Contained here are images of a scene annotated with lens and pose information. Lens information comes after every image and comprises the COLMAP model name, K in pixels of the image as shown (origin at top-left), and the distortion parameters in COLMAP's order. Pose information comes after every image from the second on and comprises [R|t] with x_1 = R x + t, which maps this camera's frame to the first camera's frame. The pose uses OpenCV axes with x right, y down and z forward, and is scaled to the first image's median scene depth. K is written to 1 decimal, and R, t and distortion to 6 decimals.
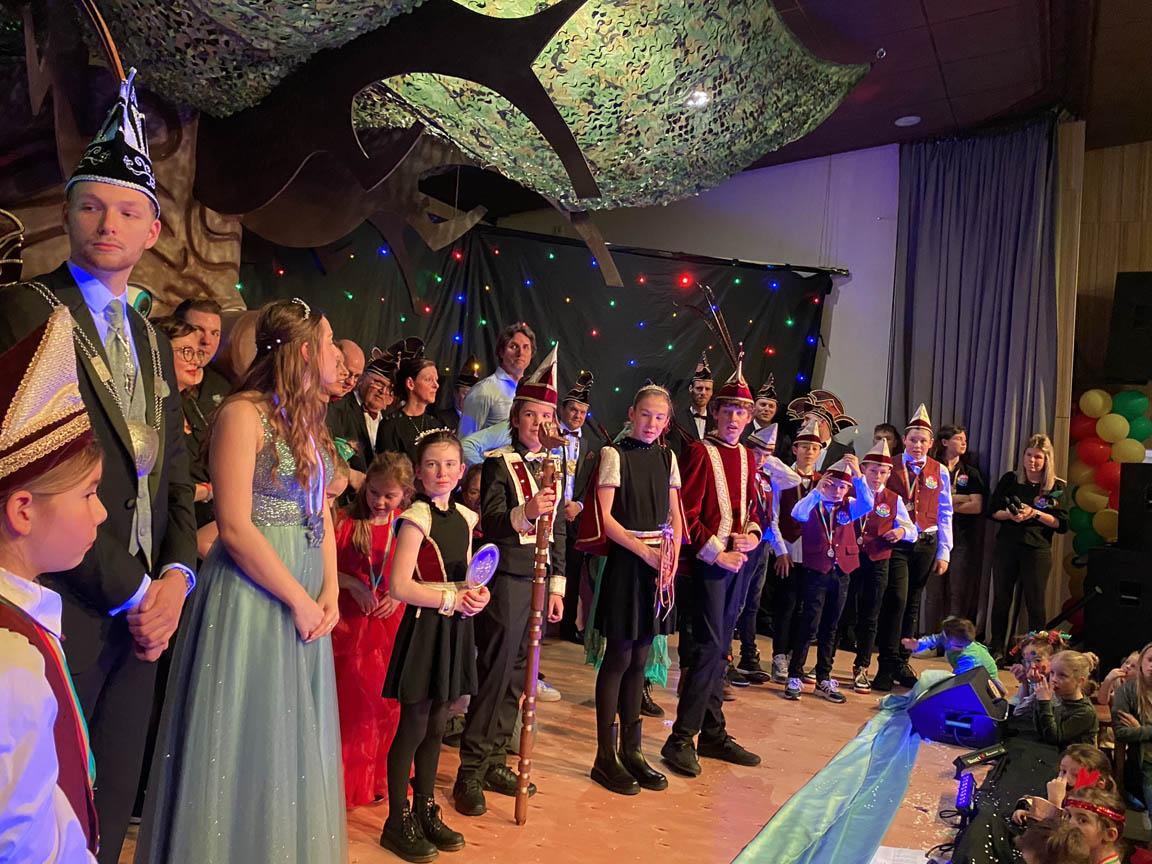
lens RADIAL K [[994.6, 0, 561.4], [0, 994.6, 434.0], [0, 0, 1]] dist [-0.001851, -0.005861]
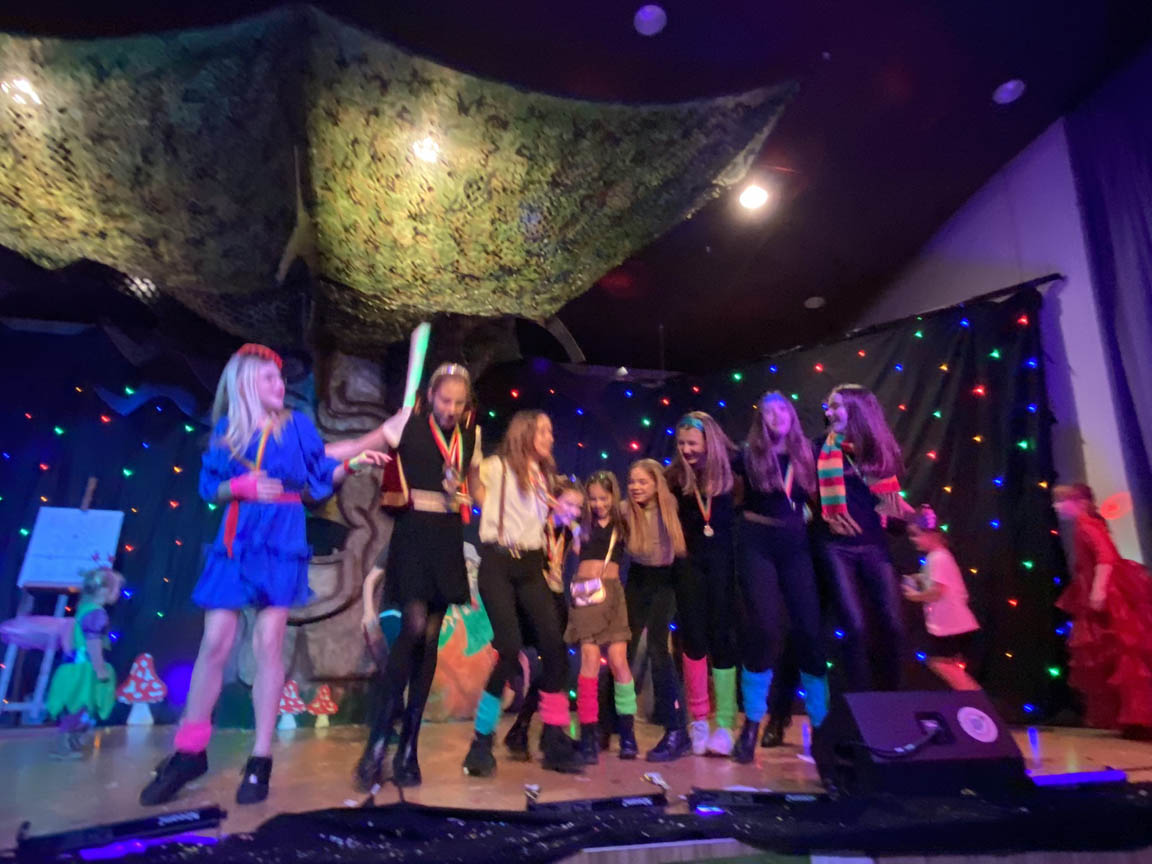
lens RADIAL K [[696.7, 0, 585.7], [0, 696.7, 440.5], [0, 0, 1]] dist [0.013163, -0.012605]
pose [[0.632934, -0.292985, -0.716627, 0.752459], [0.060731, 0.941566, -0.331309, 0.258386], [0.771820, 0.166175, 0.613743, 0.611098]]
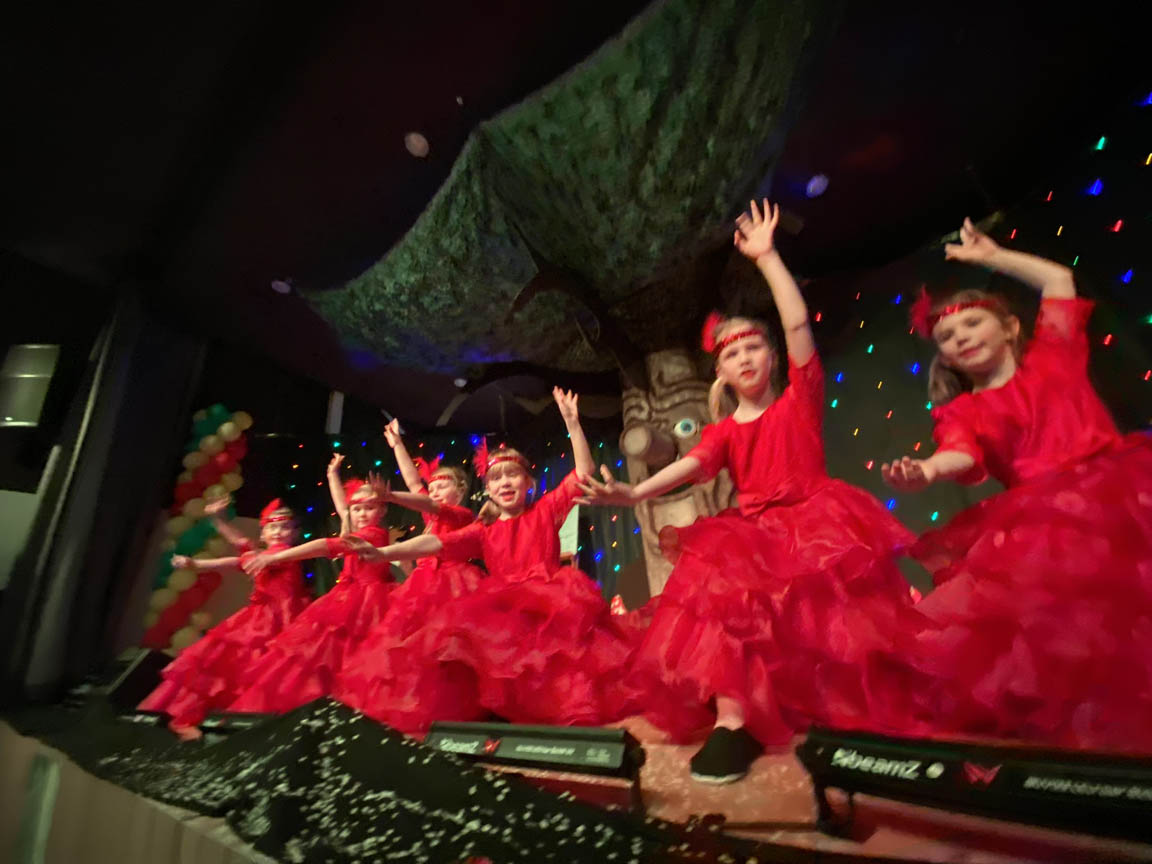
lens RADIAL K [[463.2, 0, 581.2], [0, 463.2, 435.8], [0, 0, 1]] dist [0.006601, -0.006505]
pose [[-0.195808, -0.406187, -0.892565, 0.555427], [0.092419, 0.898489, -0.429157, 0.294012], [0.976278, -0.166522, -0.138392, 0.959028]]
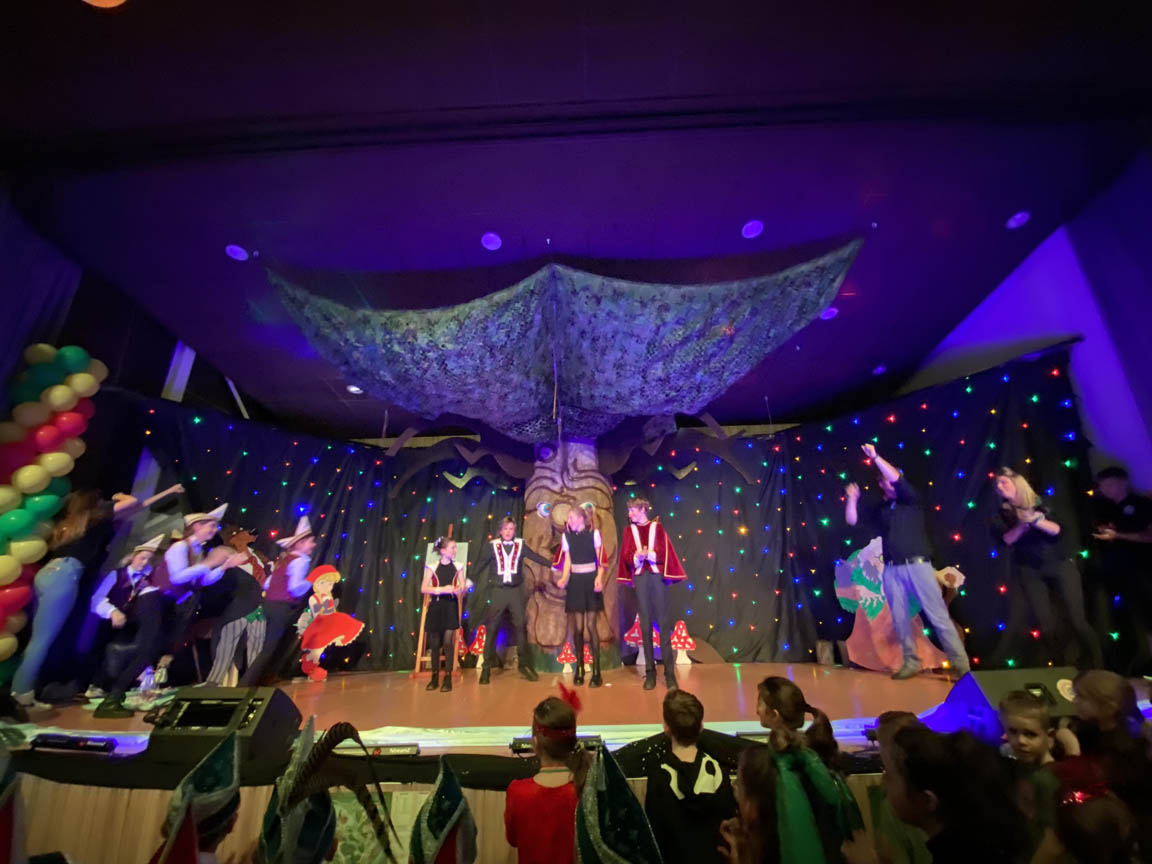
lens RADIAL K [[463.2, 0, 577.5], [0, 463.2, 429.3], [0, 0, 1]] dist [0.006601, -0.006505]
pose [[0.406850, -0.397272, -0.822586, 0.805143], [0.060037, 0.910164, -0.409874, 0.214432], [0.911520, 0.117371, 0.394151, 0.472759]]
